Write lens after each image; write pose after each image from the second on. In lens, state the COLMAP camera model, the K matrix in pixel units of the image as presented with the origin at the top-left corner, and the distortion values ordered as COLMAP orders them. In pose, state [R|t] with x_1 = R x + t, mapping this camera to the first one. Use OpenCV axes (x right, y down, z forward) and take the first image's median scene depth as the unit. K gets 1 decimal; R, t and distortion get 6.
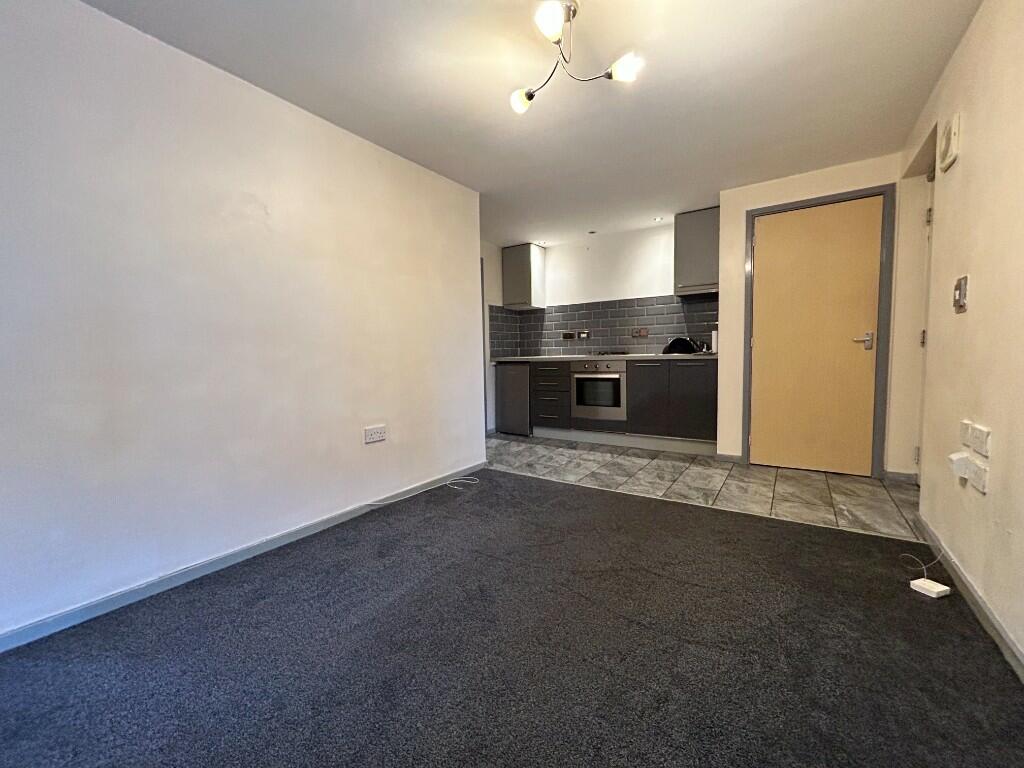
lens RADIAL K [[413.1, 0, 514.6], [0, 413.1, 385.9], [0, 0, 1]] dist [0.000041, -0.000002]
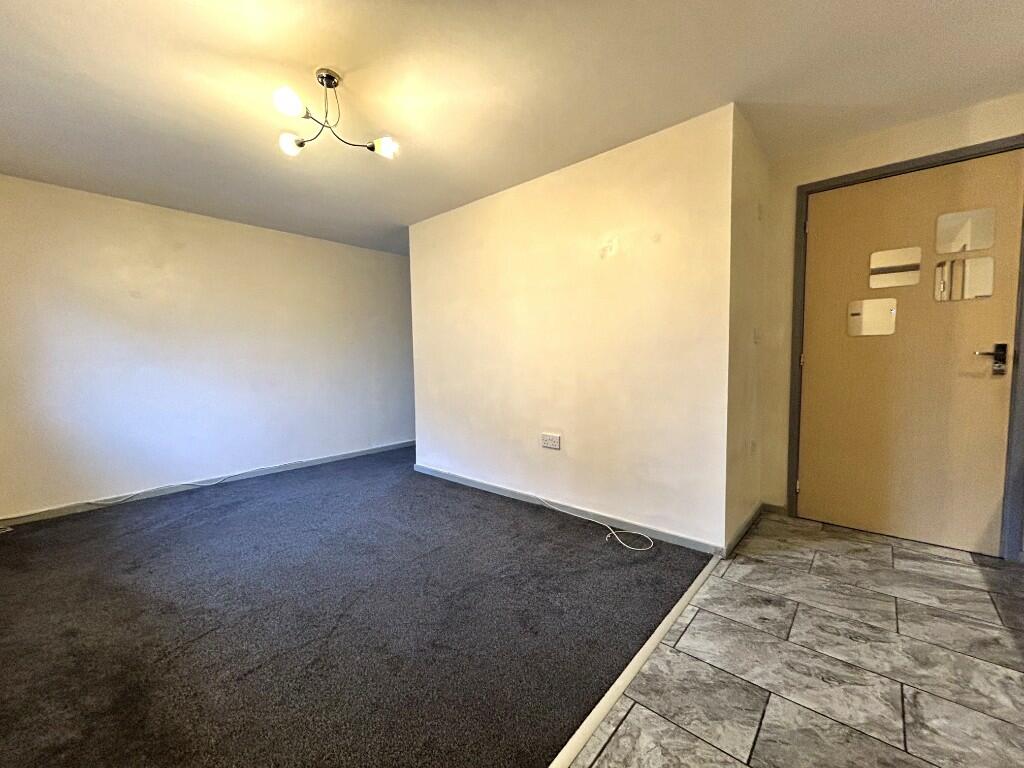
lens RADIAL K [[415.9, 0, 511.2], [0, 415.9, 382.5], [0, 0, 1]] dist [0.000904, 0.000145]
pose [[-0.125254, 0.081156, -0.988800, 0.485930], [-0.061101, 0.994126, 0.089333, -0.083174], [0.990241, 0.071606, -0.119559, 0.655701]]
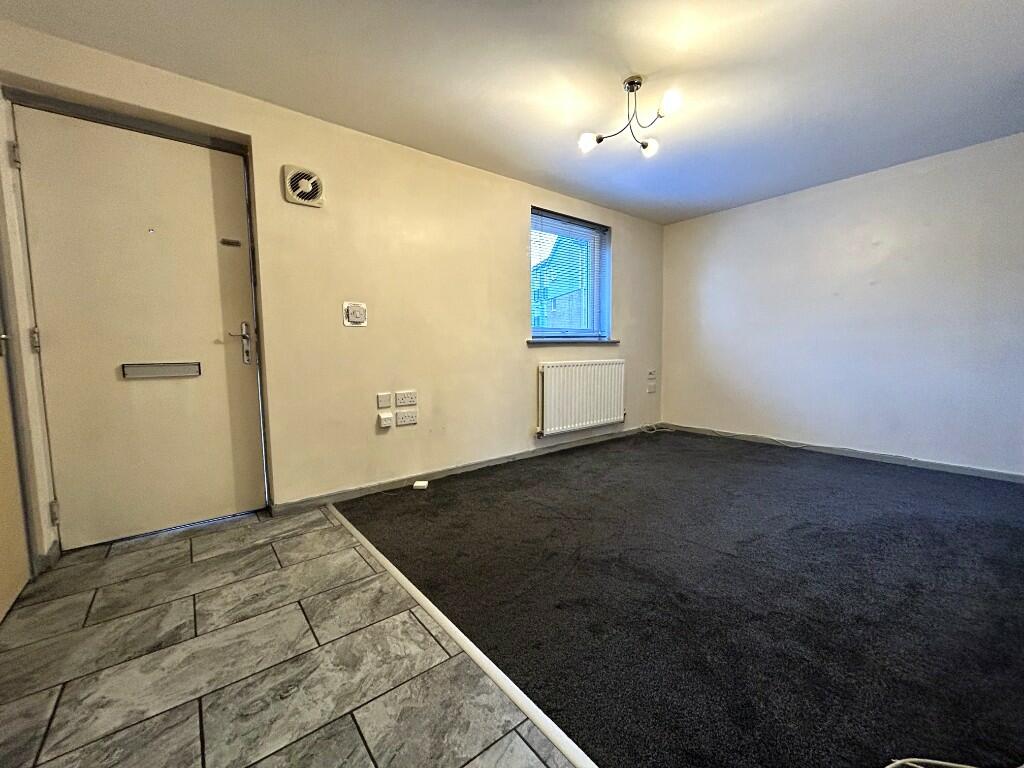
lens RADIAL K [[416.6, 0, 512.0], [0, 416.6, 384.0], [0, 0, 1]] dist [-0.000002, -0.000076]
pose [[-0.952093, 0.008167, 0.305700, 0.036959], [0.057601, 0.986540, 0.153041, -0.071823], [-0.300335, 0.163318, -0.939748, 0.981127]]
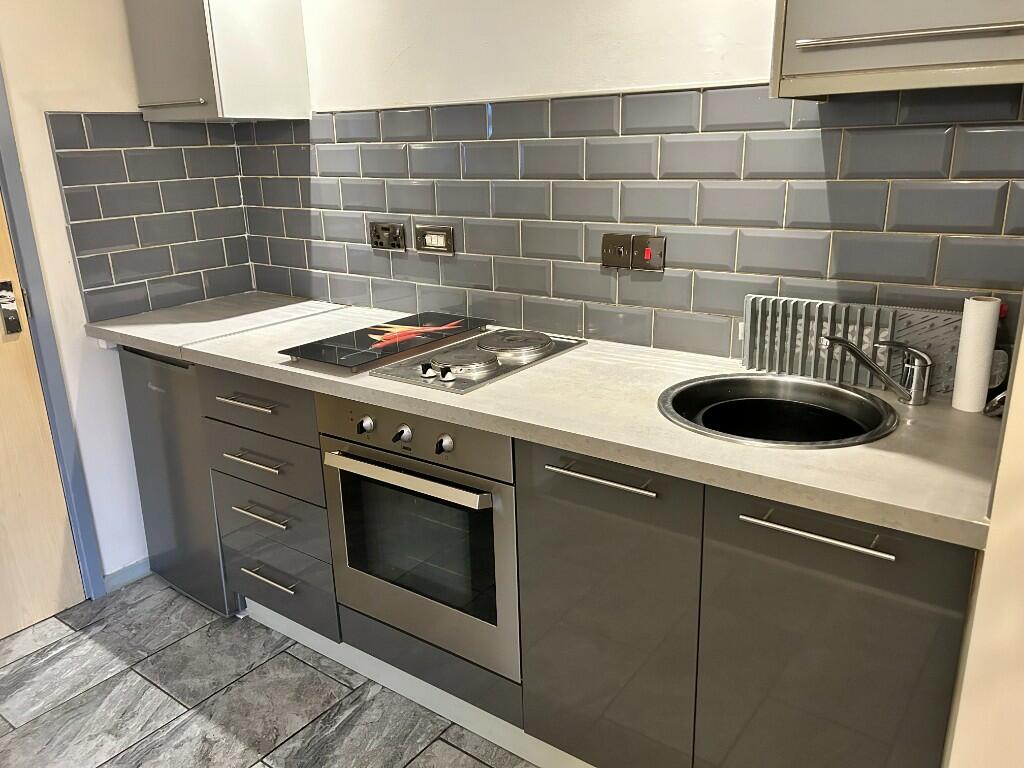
lens RADIAL K [[781.7, 0, 512.0], [0, 781.7, 384.0], [0, 0, 1]] dist [0.035641, -0.011303]
pose [[0.998987, 0.006736, -0.044497, 0.289642], [0.003230, 0.975453, 0.220183, -0.173804], [0.044888, -0.220103, 0.974443, 0.633061]]
